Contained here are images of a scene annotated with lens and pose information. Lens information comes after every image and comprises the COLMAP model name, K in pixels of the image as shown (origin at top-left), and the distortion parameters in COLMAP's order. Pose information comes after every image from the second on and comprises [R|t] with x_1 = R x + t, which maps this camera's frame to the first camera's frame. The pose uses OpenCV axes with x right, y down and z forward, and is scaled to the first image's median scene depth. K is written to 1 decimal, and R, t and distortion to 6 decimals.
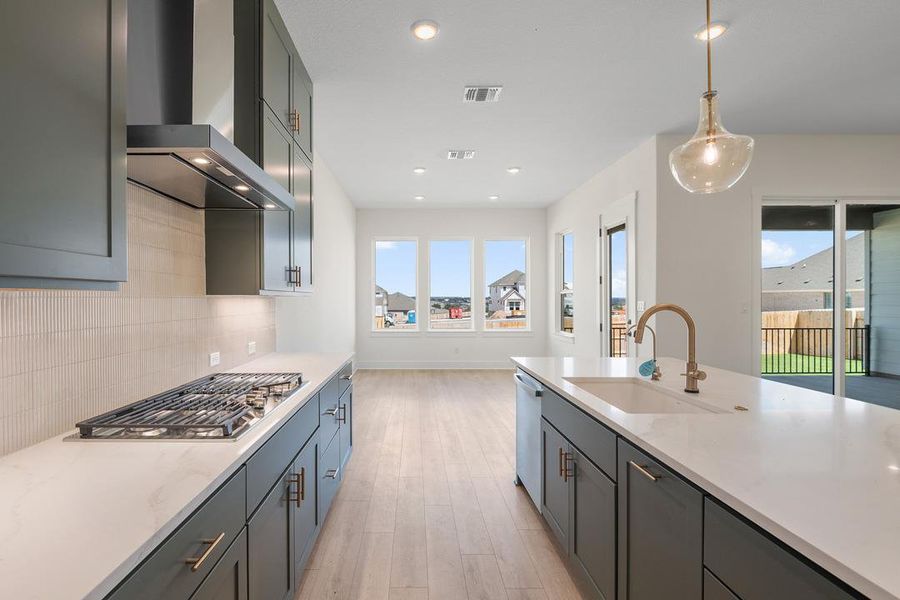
lens RADIAL K [[425.7, 0, 413.4], [0, 425.7, 299.8], [0, 0, 1]] dist [-0.000828, -0.000590]
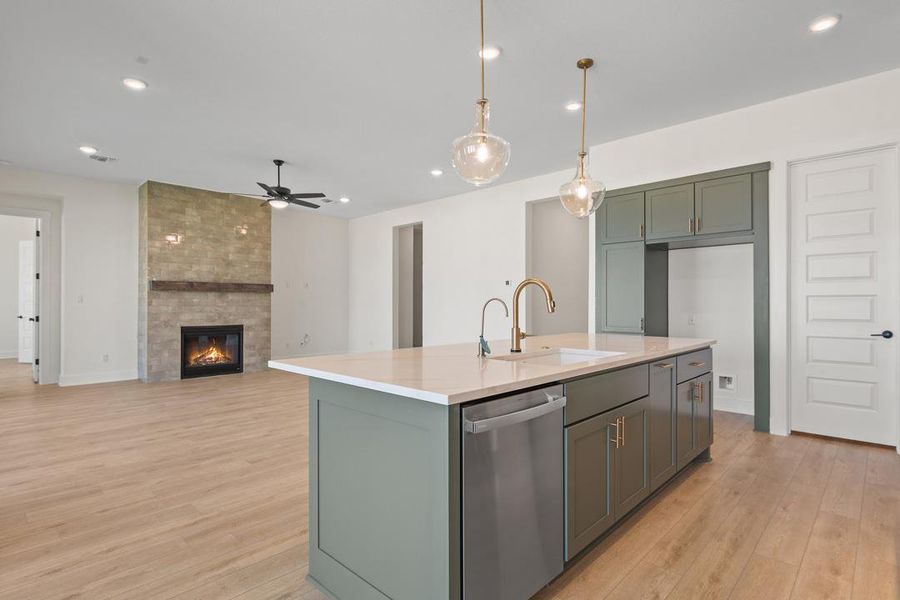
lens RADIAL K [[450.7, 0, 449.3], [0, 450.7, 301.8], [0, 0, 1]] dist [0.000222, -0.000582]
pose [[-0.723357, 0.005087, 0.690456, -0.036831], [0.003579, 0.999987, -0.003618, 0.029243], [-0.690465, -0.000146, -0.723366, 0.786854]]
